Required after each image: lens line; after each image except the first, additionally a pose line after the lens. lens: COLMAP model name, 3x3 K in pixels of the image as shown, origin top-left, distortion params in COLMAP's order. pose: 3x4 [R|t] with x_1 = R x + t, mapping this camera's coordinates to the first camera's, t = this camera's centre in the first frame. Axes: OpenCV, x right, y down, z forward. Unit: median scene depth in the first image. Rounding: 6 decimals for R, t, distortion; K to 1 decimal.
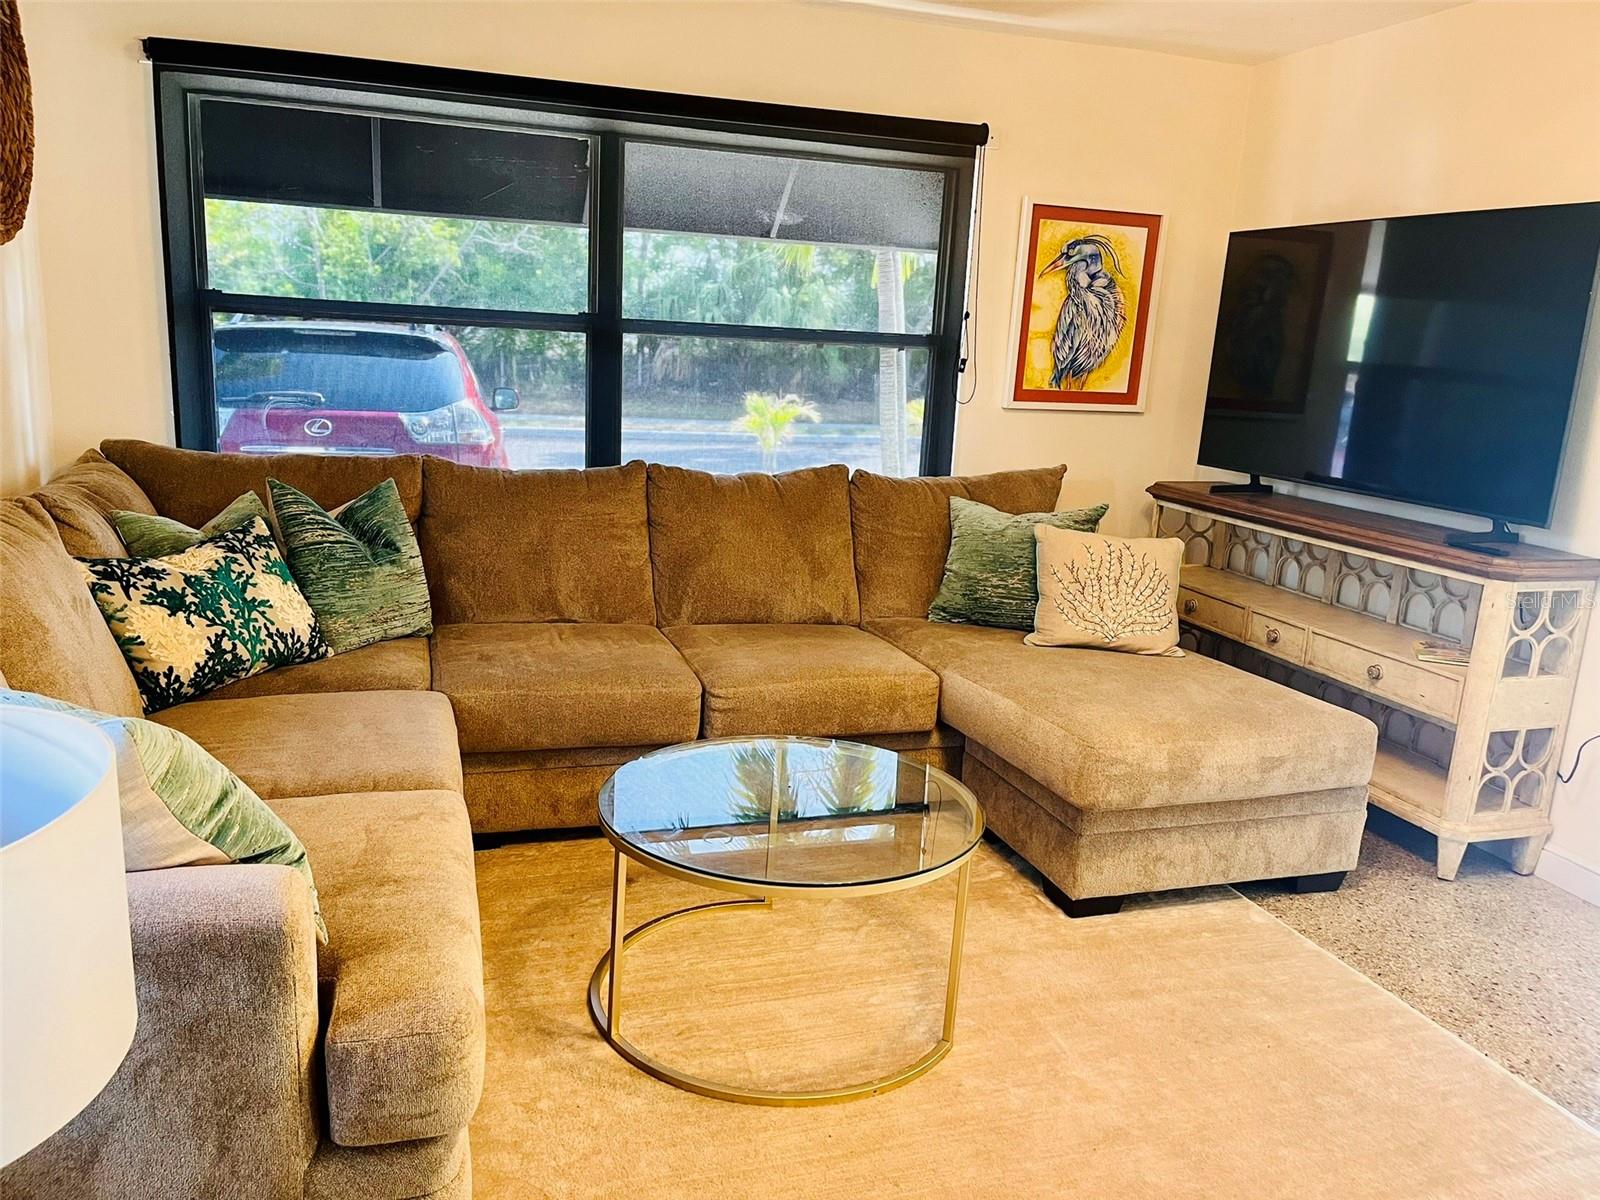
lens RADIAL K [[1179.2, 0, 795.0], [0, 1179.2, 597.2], [0, 0, 1]] dist [0.026379, -0.073769]
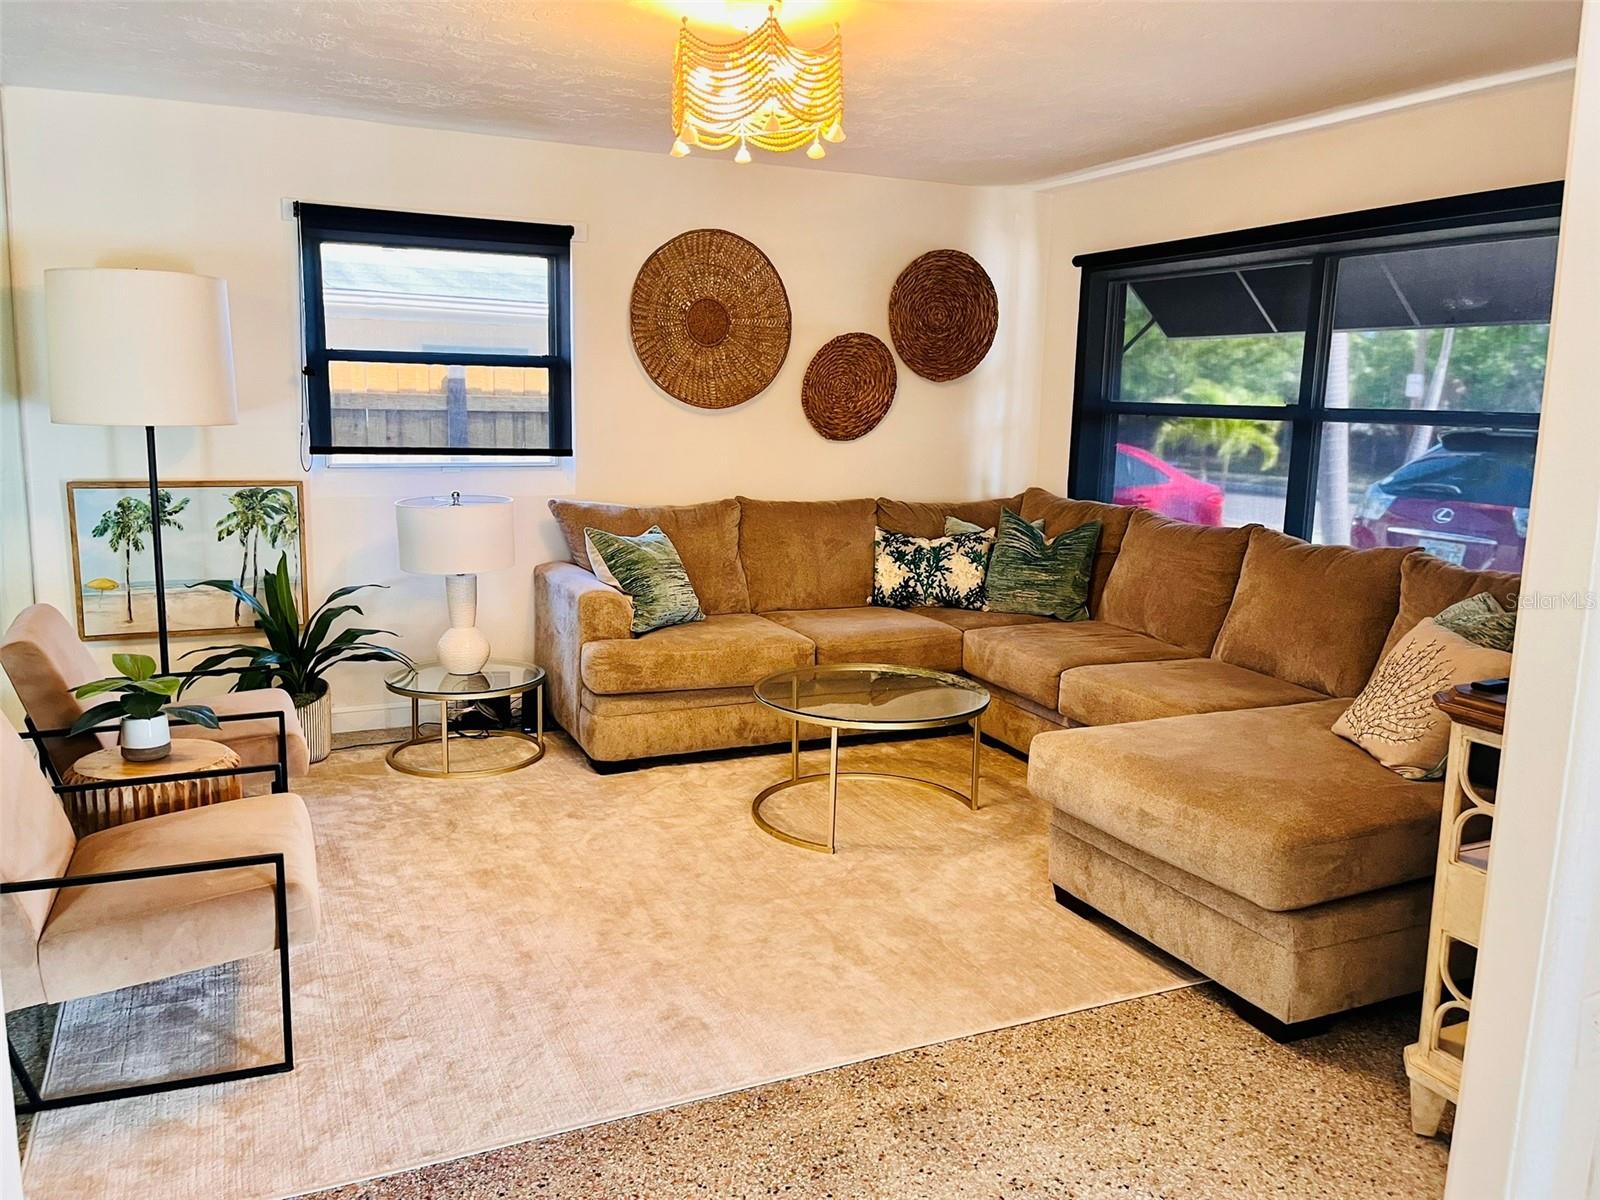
lens RADIAL K [[1179.2, 0, 792.4], [0, 1179.2, 600.2], [0, 0, 1]] dist [0.026379, -0.073769]
pose [[0.134613, 0.124188, -0.983085, 1.278175], [-0.227762, 0.969429, 0.091276, -0.058881], [0.964367, 0.211623, 0.158783, 0.492582]]
